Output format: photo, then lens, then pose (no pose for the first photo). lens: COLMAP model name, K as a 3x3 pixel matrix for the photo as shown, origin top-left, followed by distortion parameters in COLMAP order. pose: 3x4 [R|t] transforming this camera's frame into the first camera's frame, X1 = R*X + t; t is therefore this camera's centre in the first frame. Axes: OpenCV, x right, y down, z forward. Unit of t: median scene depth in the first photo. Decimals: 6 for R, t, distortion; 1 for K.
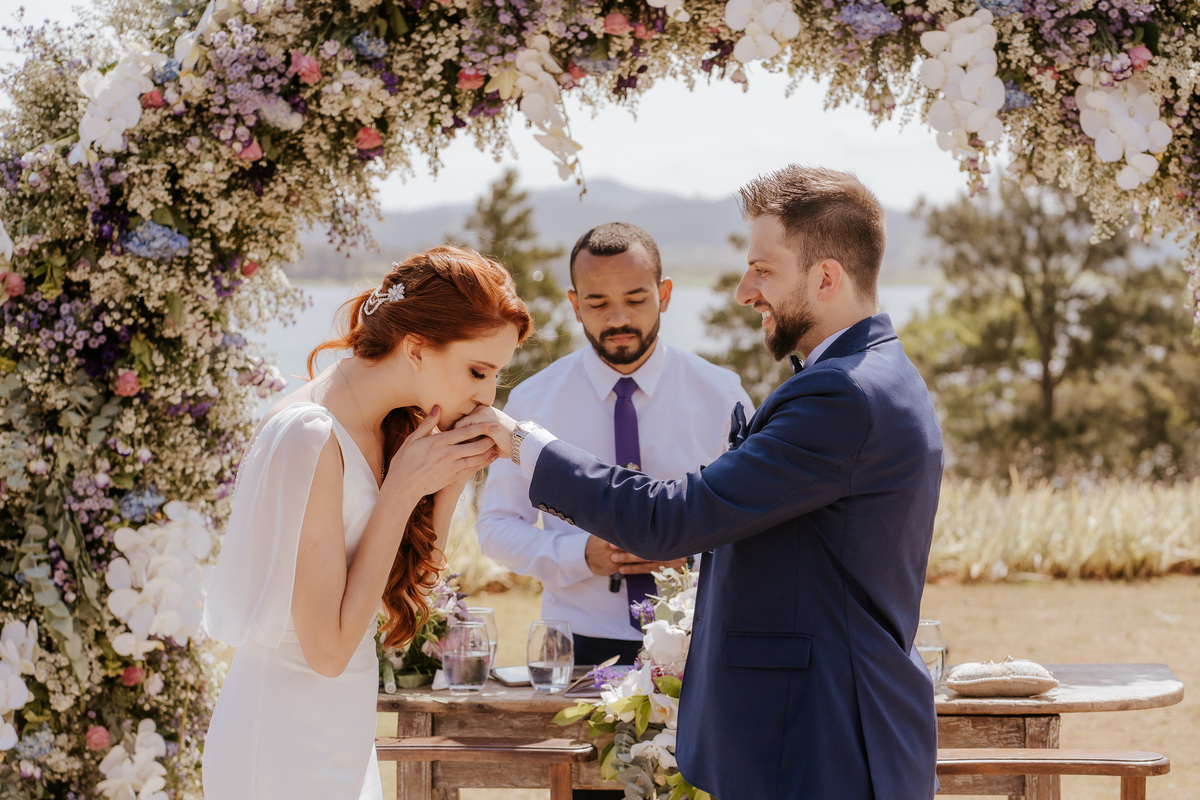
lens RADIAL K [[2719.5, 0, 600.0], [0, 2719.5, 400.2], [0, 0, 1]] dist [-0.023712, 0.000000]
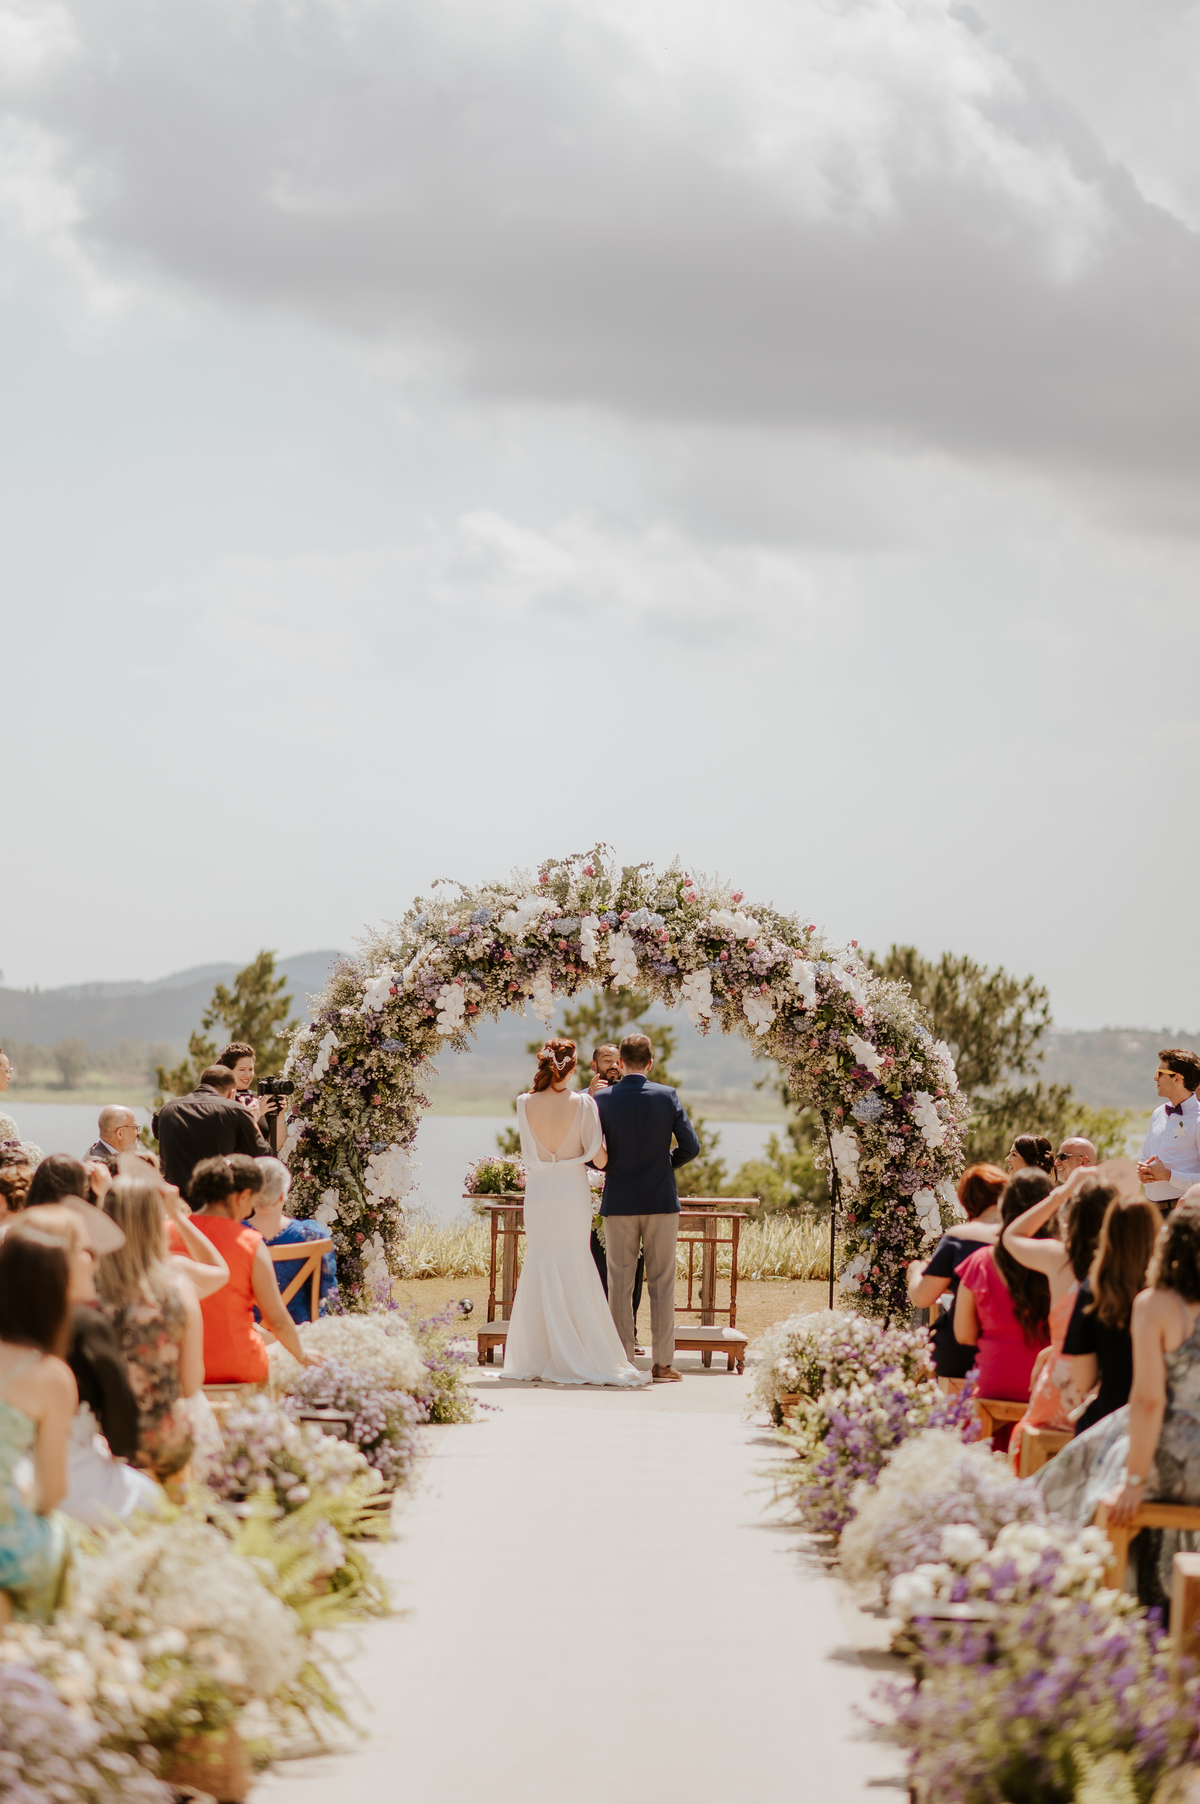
lens RADIAL K [[5292.5, 0, 599.5], [0, 5292.5, 901.9], [0, 0, 1]] dist [0.007010, 0.000000]
pose [[0.997113, 0.030889, 0.069370, -0.322345], [-0.024923, 0.996046, -0.085277, 0.234127], [-0.071730, 0.083302, 0.993939, -4.100138]]
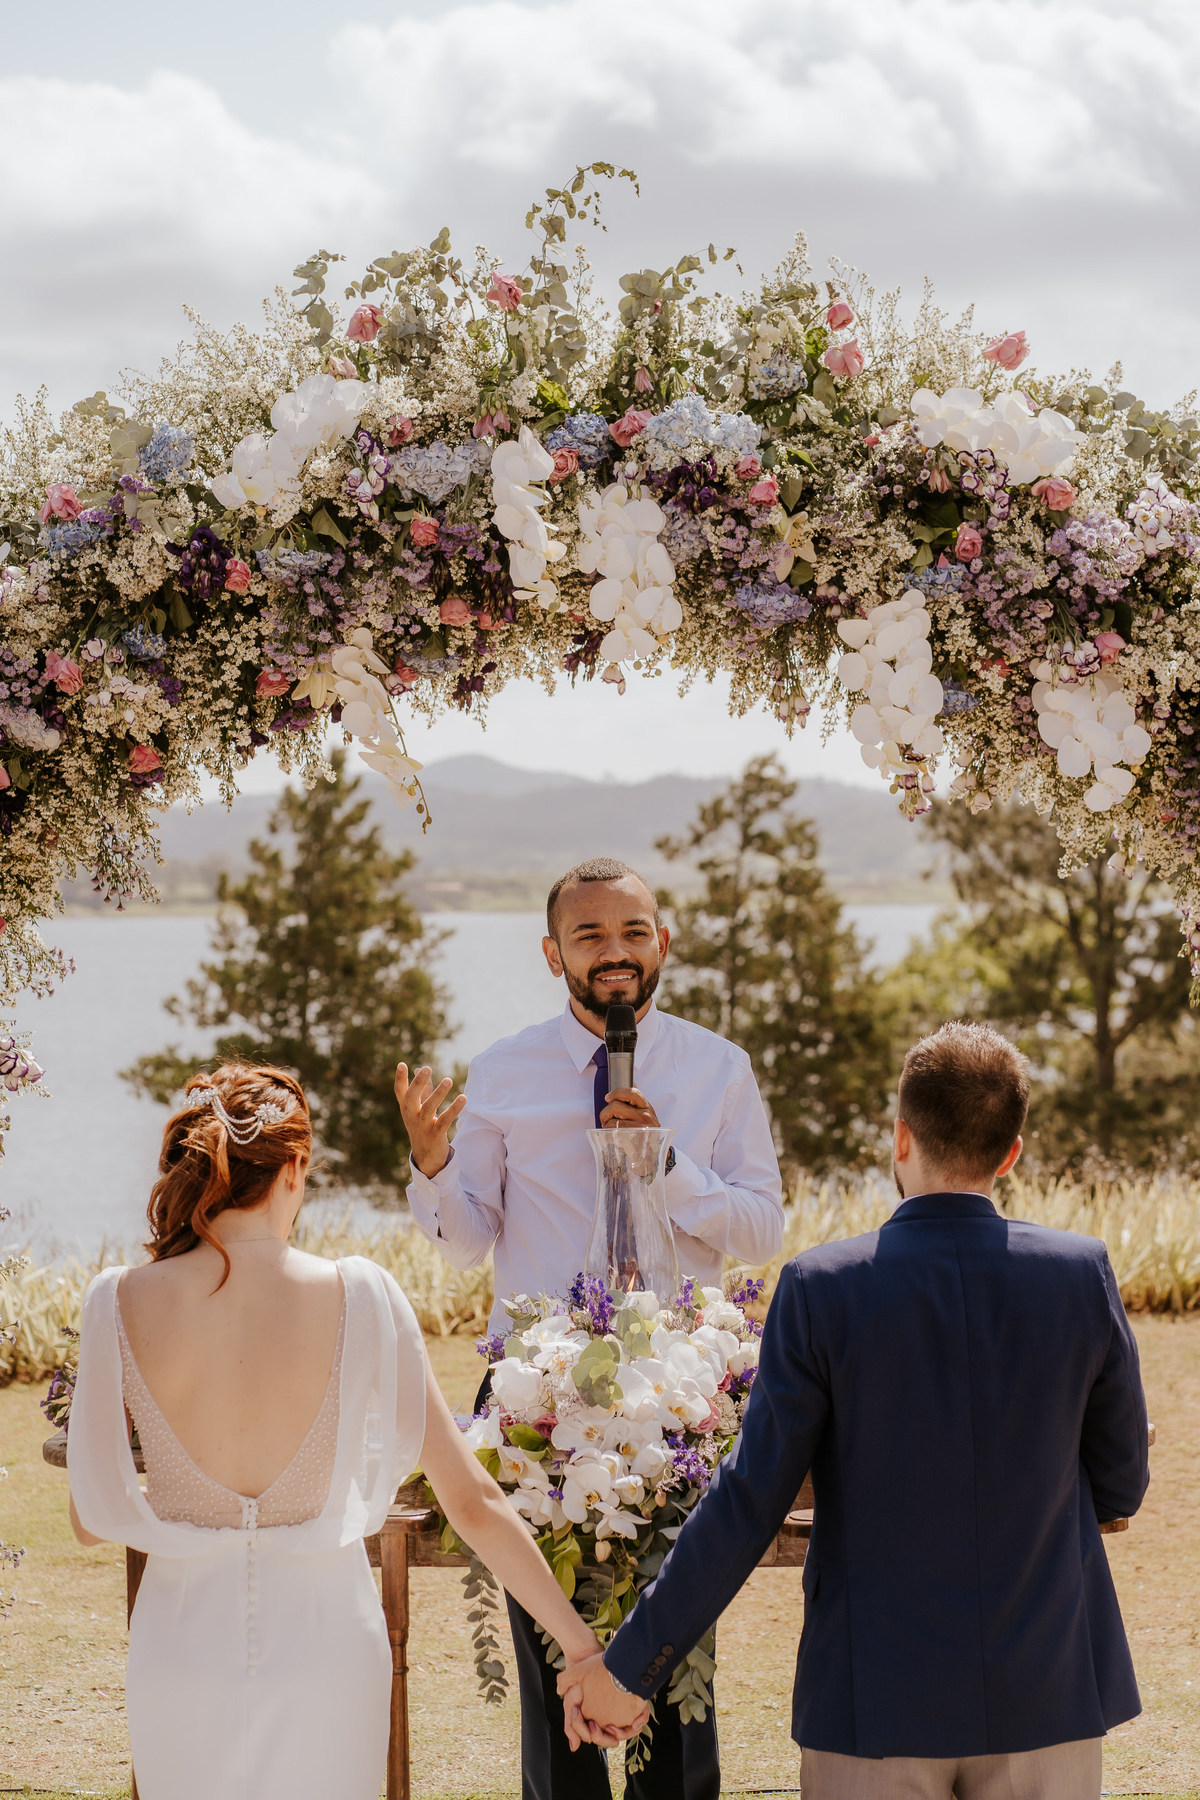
lens RADIAL K [[4079.2, 0, 599.5], [0, 4079.2, 891.1], [0, 0, 1]] dist [-0.023712, 0.000000]
pose [[0.999473, -0.016017, 0.028233, 0.013095], [0.017239, 0.998900, -0.043599, -0.004270], [-0.027504, 0.044063, 0.998650, -0.187623]]
